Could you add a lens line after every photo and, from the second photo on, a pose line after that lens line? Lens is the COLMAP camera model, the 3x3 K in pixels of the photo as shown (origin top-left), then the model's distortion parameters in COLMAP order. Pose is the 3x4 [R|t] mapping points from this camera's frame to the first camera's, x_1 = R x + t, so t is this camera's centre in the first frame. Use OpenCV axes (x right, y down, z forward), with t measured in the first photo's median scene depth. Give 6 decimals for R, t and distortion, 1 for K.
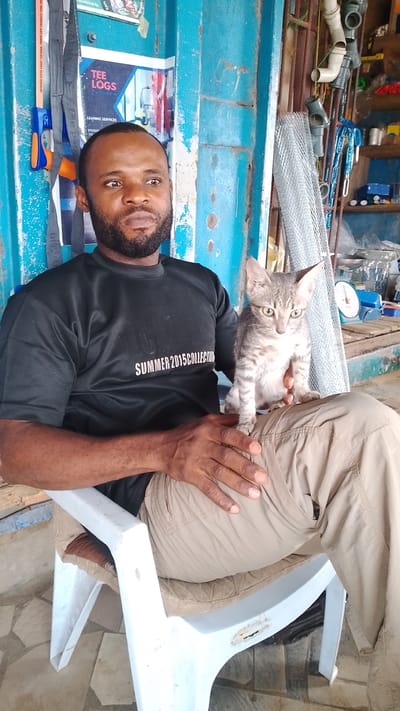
lens RADIAL K [[580.3, 0, 200.0], [0, 580.3, 355.5], [0, 0, 1]] dist [-0.009201, -0.013111]
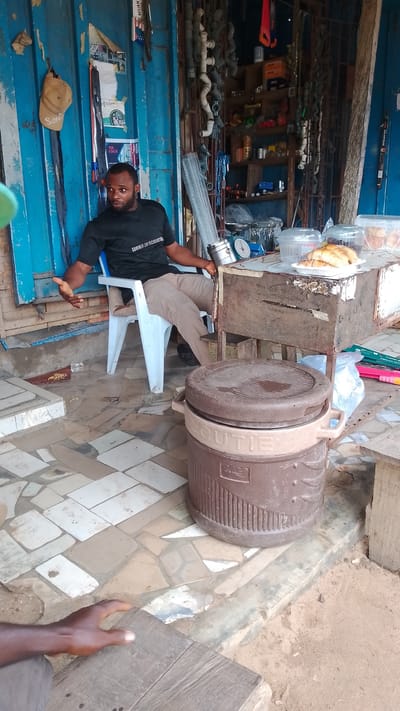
lens RADIAL K [[580.3, 0, 200.0], [0, 580.3, 355.5], [0, 0, 1]] dist [-0.009201, -0.013111]
pose [[0.996364, -0.072025, 0.045513, 0.040142], [0.072725, 0.997255, -0.013925, 0.447705], [-0.044385, 0.017185, 0.998867, -1.374810]]
